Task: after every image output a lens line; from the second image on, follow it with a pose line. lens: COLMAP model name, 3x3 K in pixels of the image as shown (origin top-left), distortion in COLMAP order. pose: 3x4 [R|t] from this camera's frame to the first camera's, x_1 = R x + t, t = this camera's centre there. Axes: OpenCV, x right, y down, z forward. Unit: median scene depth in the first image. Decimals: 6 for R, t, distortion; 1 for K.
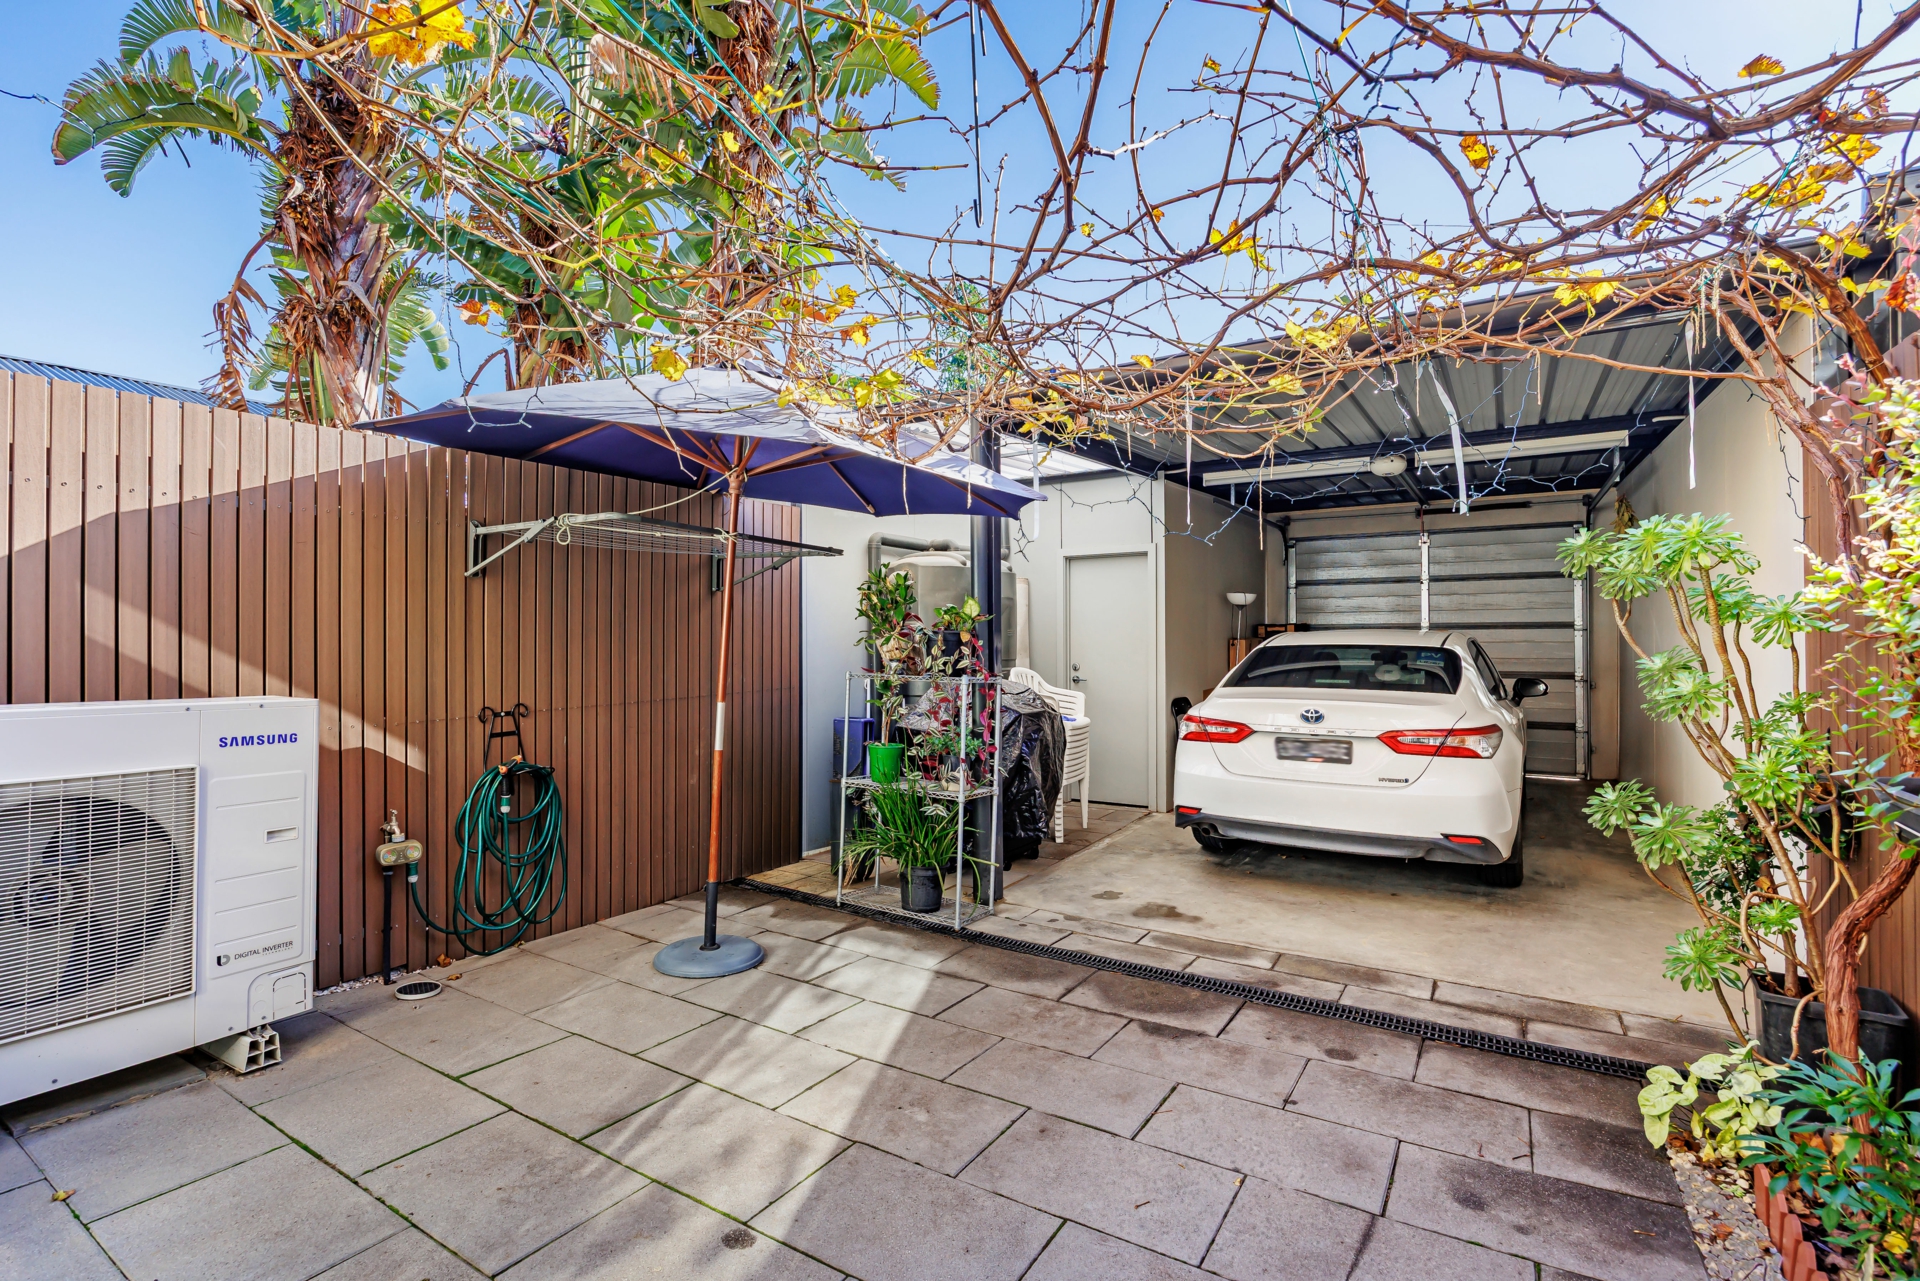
lens RADIAL K [[892.6, 0, 942.9], [0, 892.6, 639.0], [0, 0, 1]] dist [-0.015163, 0.000127]
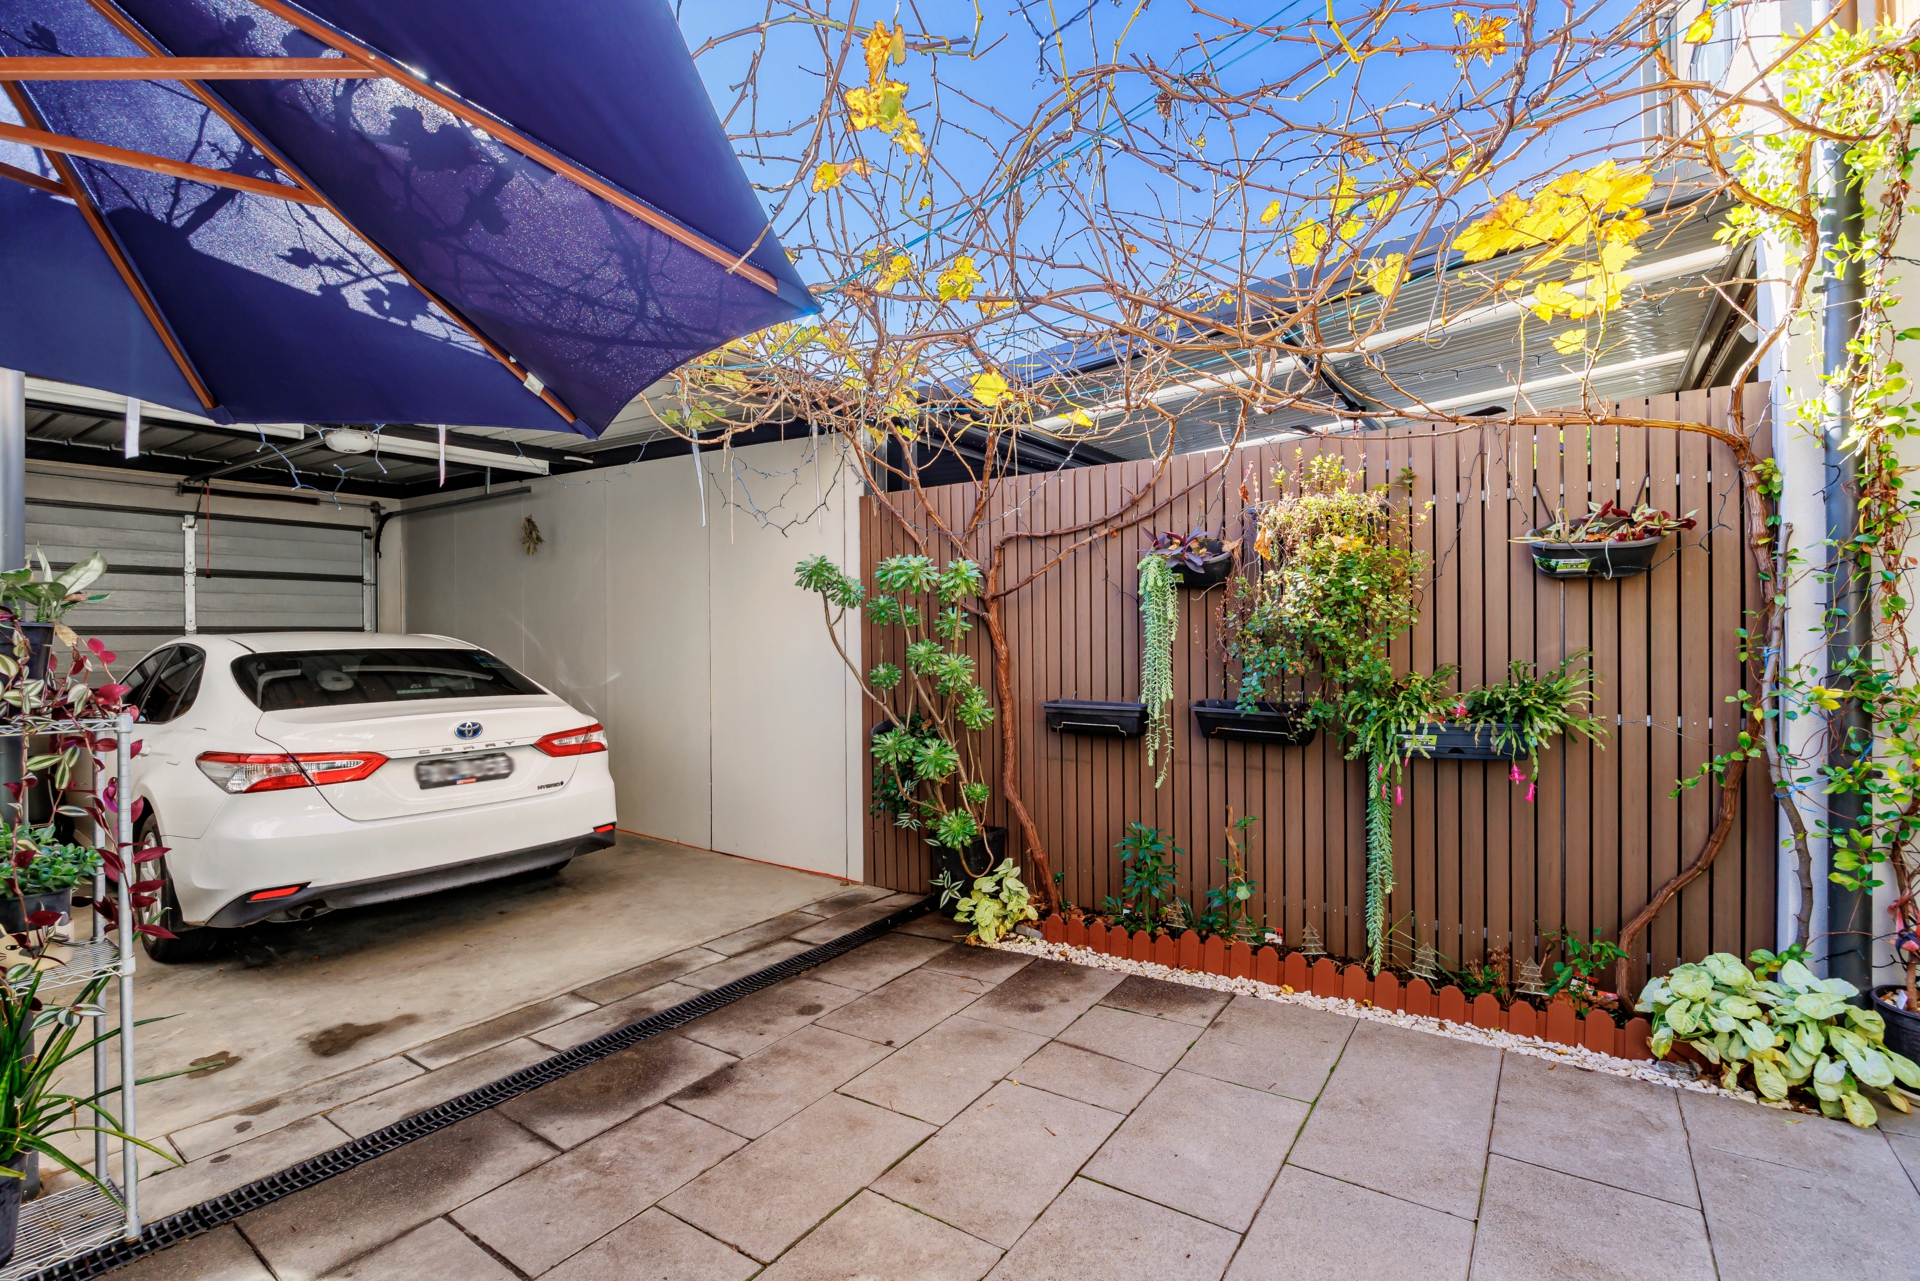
lens RADIAL K [[892.6, 0, 941.8], [0, 892.6, 639.9], [0, 0, 1]] dist [-0.015163, 0.000127]
pose [[0.024982, 0.001468, 0.999687, -0.487912], [0.011914, 0.999927, -0.001766, 0.008130], [-0.999617, 0.011954, 0.024962, 0.594332]]
